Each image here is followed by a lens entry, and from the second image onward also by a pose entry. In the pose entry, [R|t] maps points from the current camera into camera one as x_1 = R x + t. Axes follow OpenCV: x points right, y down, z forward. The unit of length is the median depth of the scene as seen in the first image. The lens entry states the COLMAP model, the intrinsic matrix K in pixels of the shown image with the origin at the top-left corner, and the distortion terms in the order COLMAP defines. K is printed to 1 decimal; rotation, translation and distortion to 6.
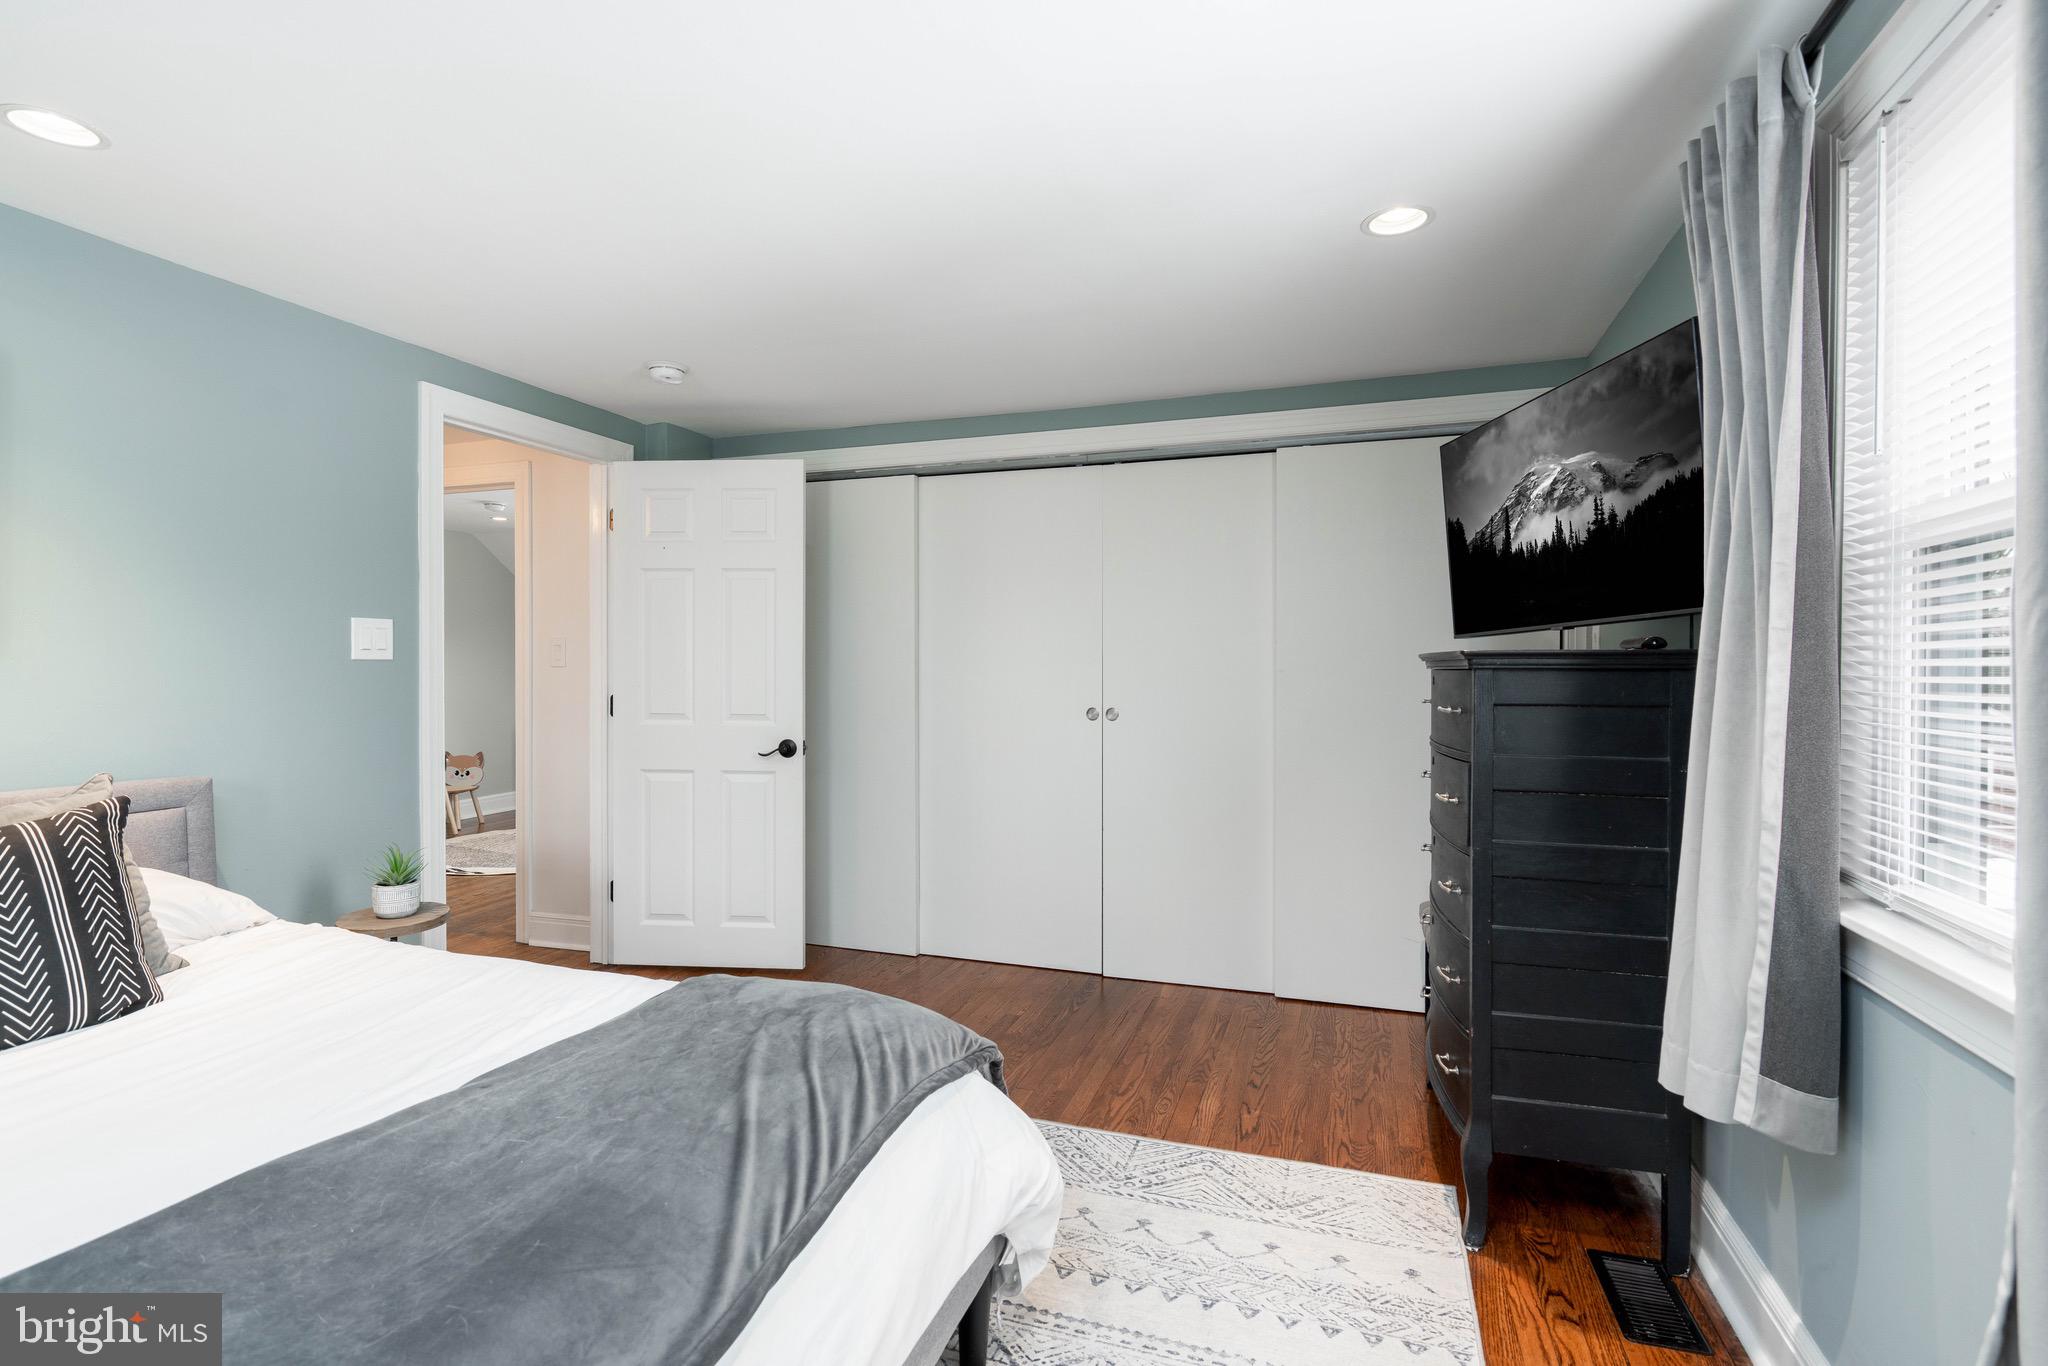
lens RADIAL K [[956.6, 0, 1023.2], [0, 956.6, 672.6], [0, 0, 1]] dist [-0.003140, 0.002508]
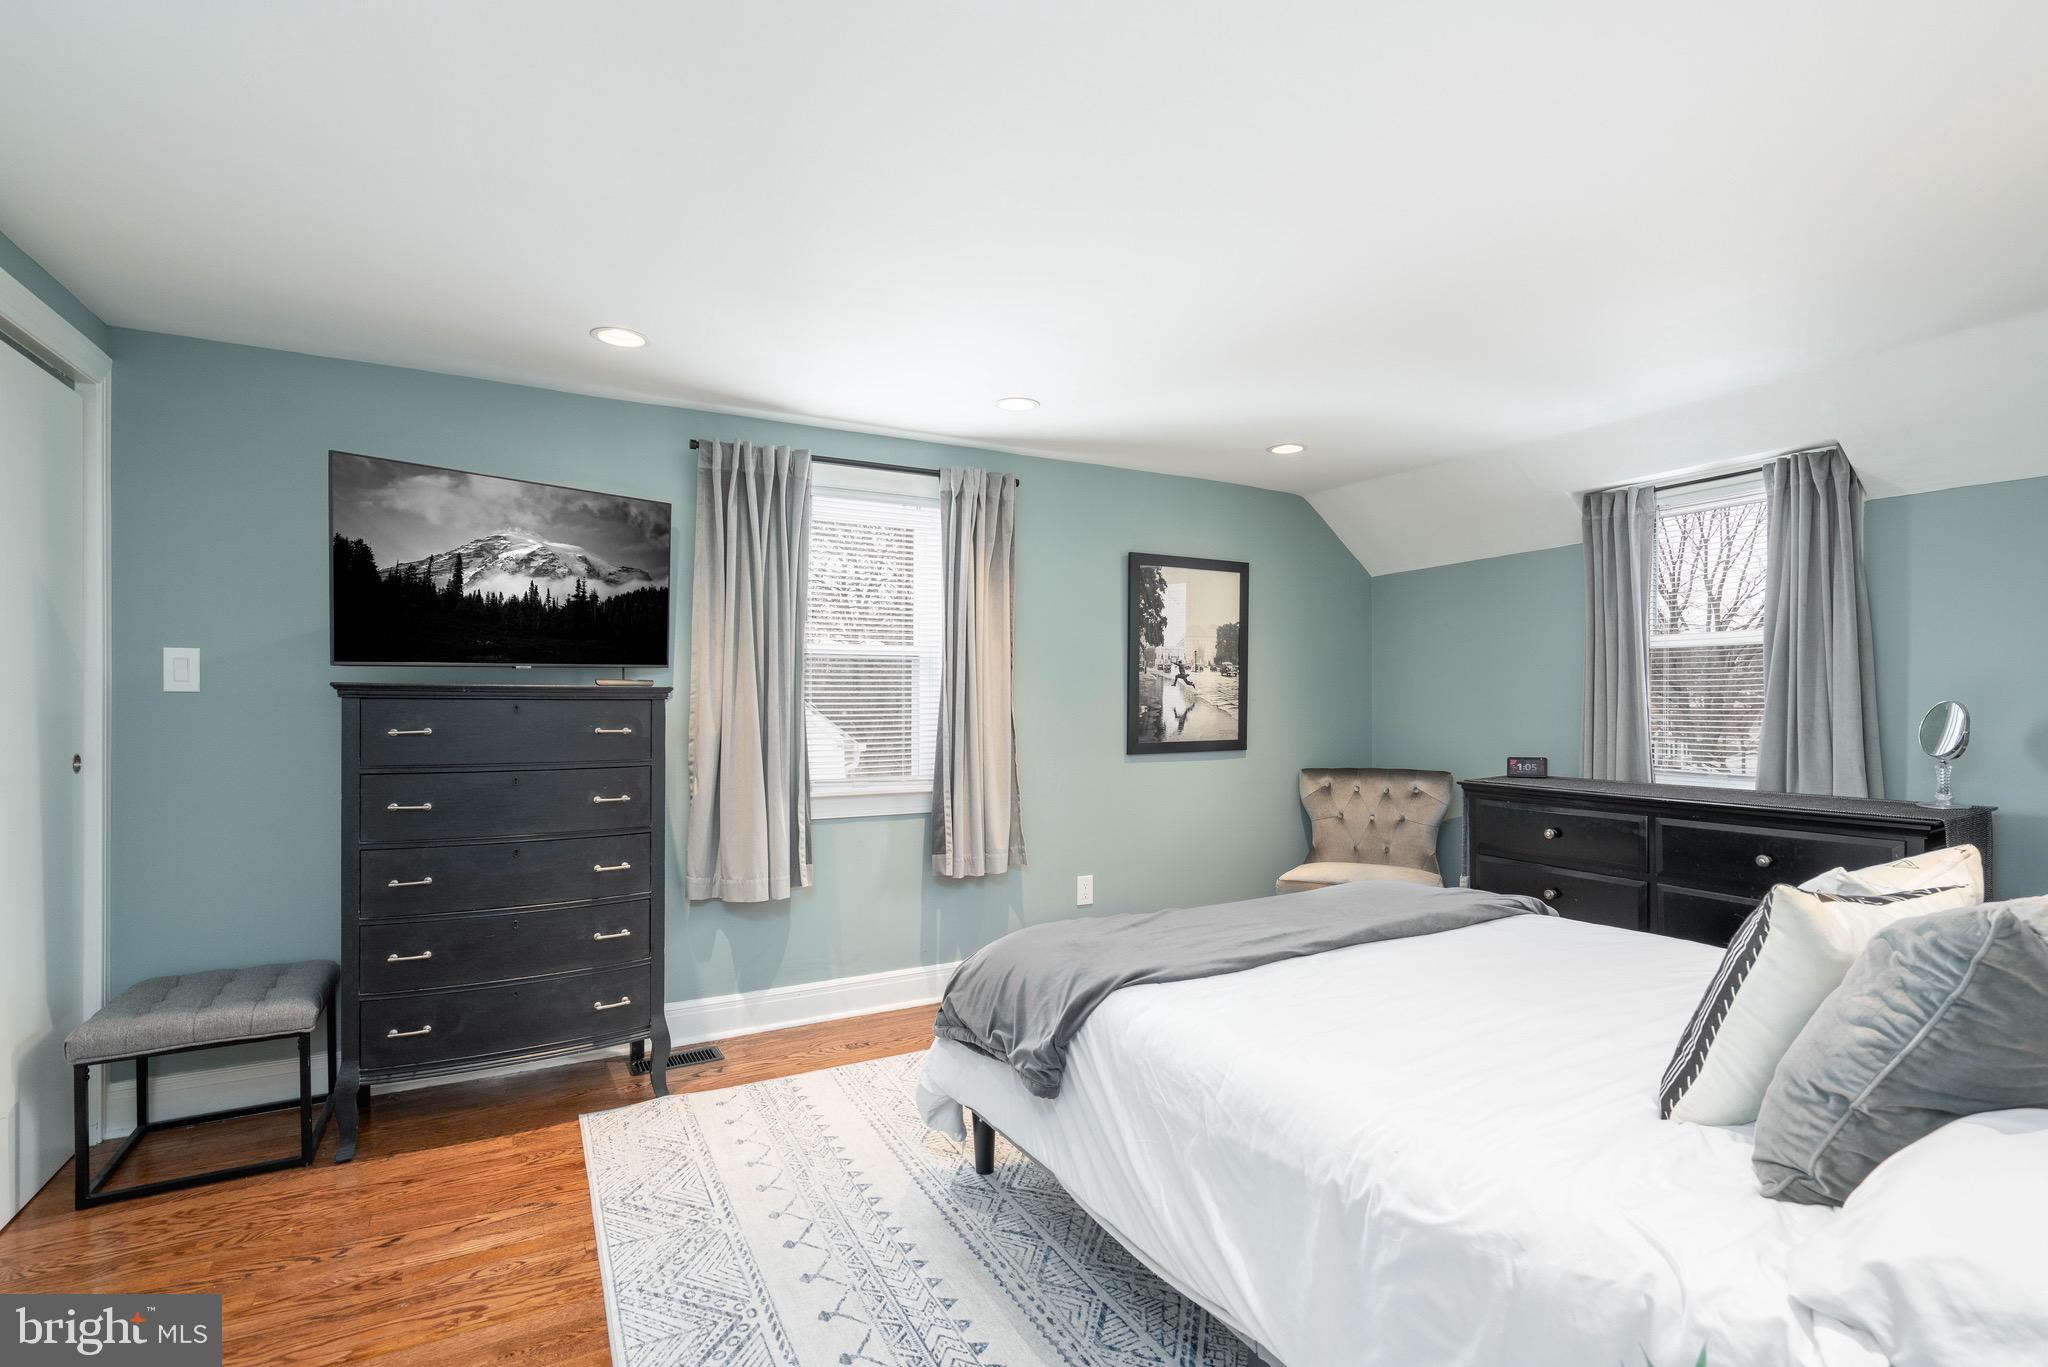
lens RADIAL K [[956.6, 0, 1021.4], [0, 956.6, 692.1], [0, 0, 1]] dist [-0.003140, 0.002508]
pose [[-0.742072, -0.002790, 0.670314, -0.834088], [-0.005495, 0.999983, -0.001922, -0.015200], [-0.670298, -0.005109, -0.742075, 1.583274]]
